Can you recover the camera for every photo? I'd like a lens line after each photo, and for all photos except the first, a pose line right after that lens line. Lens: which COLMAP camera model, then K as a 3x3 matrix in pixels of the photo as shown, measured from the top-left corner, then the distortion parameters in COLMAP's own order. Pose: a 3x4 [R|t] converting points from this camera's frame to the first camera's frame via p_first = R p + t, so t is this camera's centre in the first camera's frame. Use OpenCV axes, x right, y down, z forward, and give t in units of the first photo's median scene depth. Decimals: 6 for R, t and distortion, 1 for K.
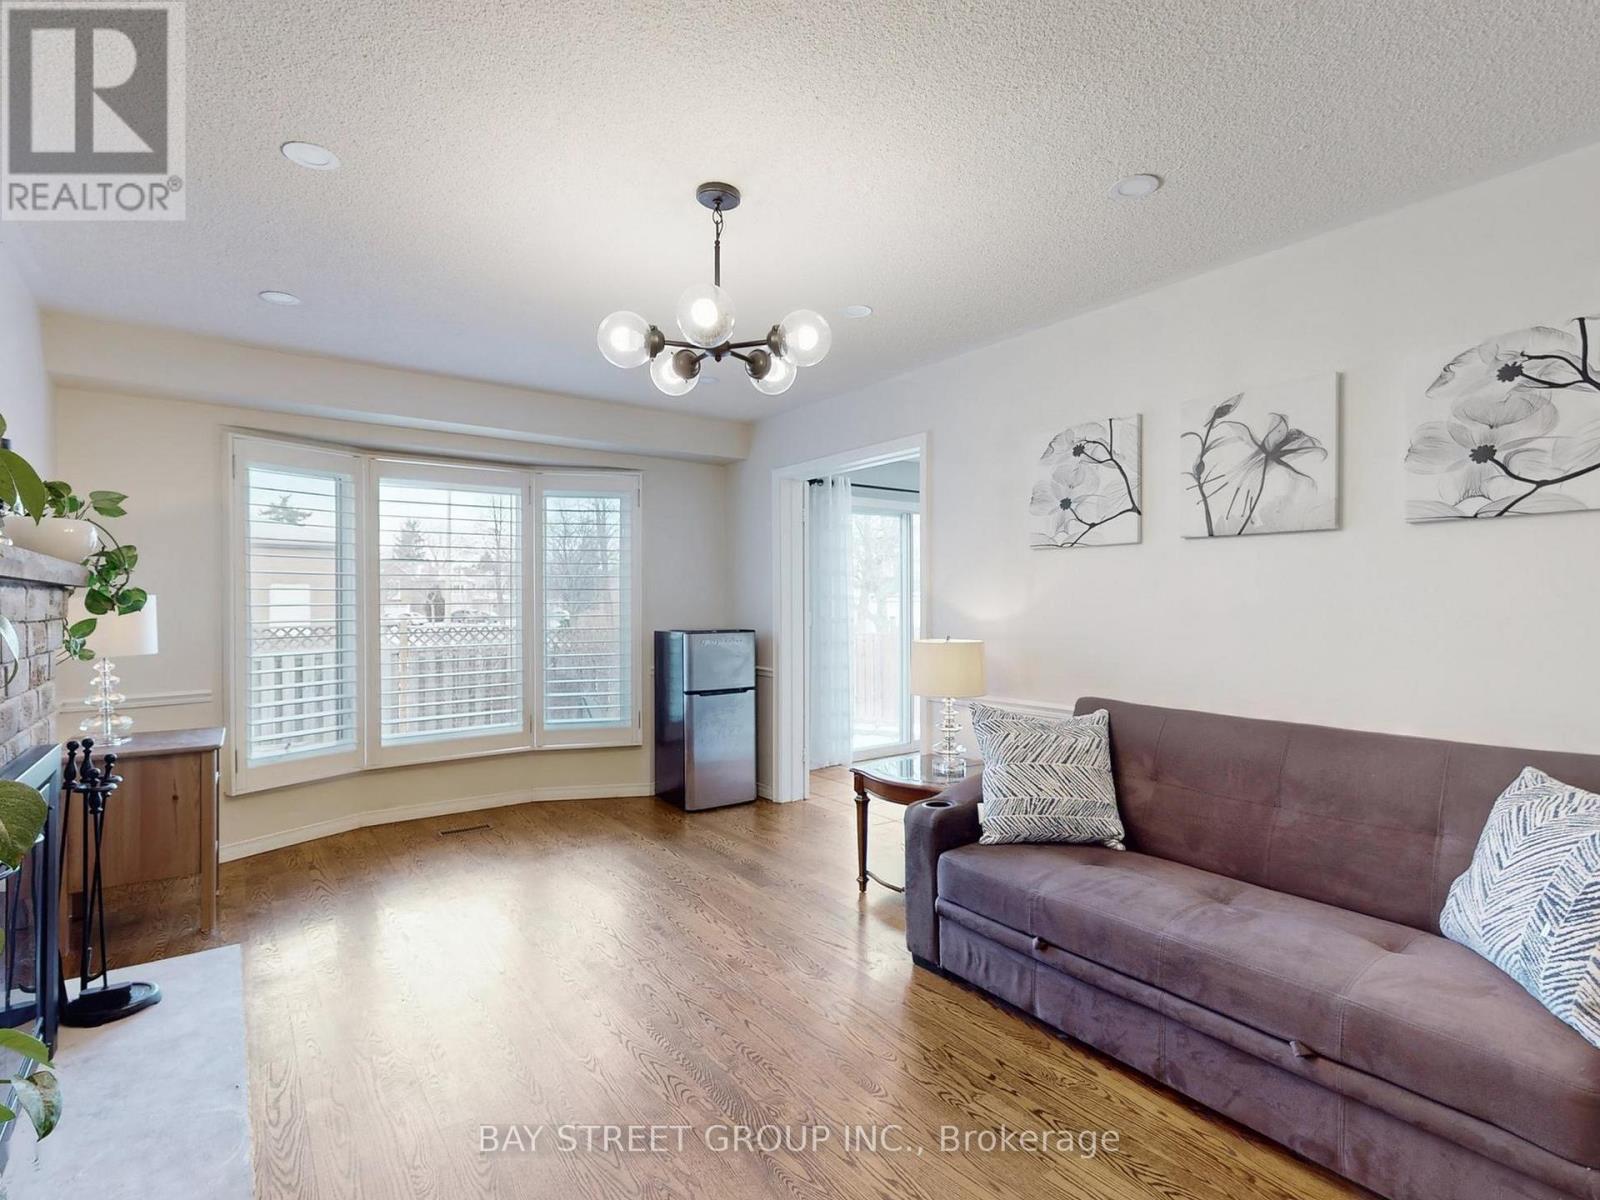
lens RADIAL K [[700.8, 0, 733.2], [0, 700.8, 594.6], [0, 0, 1]] dist [0.001001, -0.000214]
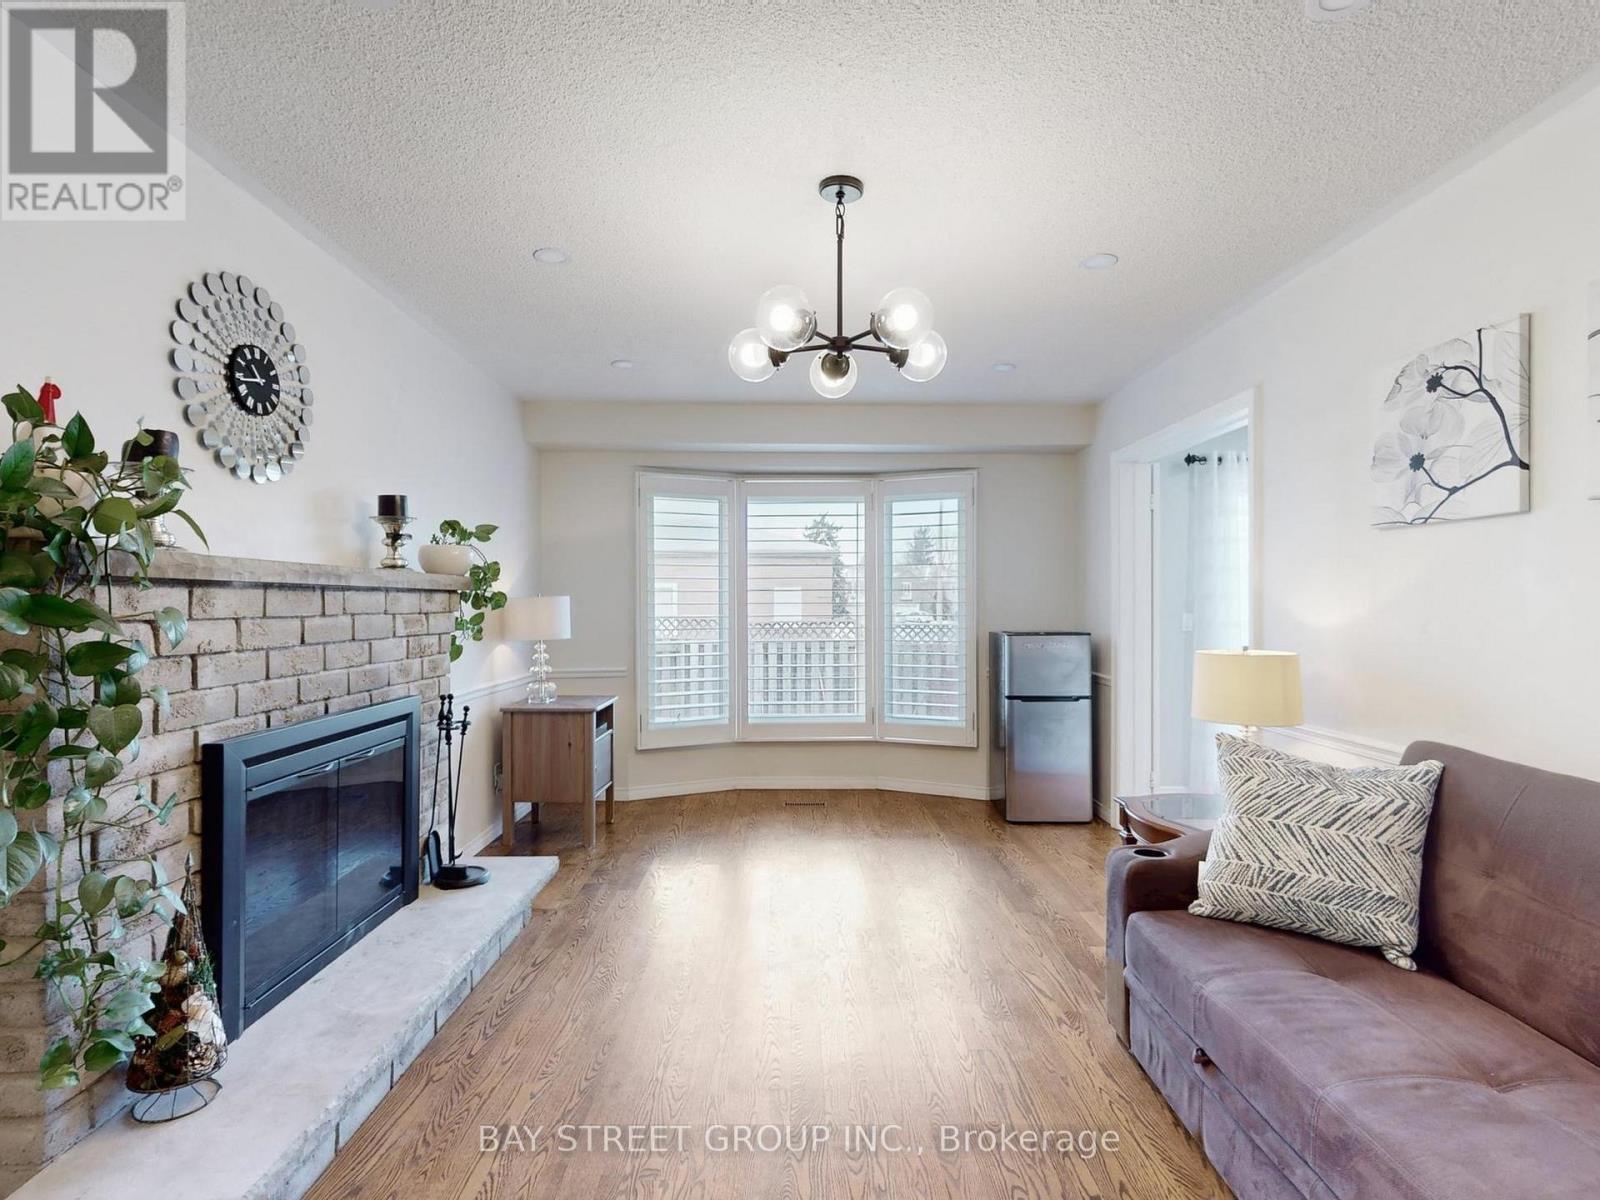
lens RADIAL K [[683.2, 0, 808.1], [0, 683.2, 595.3], [0, 0, 1]] dist [0.000565, -0.000111]
pose [[0.856670, -0.003238, -0.515855, 0.298682], [0.003777, 0.999993, -0.000004, 0.000778], [0.515852, -0.001944, 0.856676, 0.101385]]
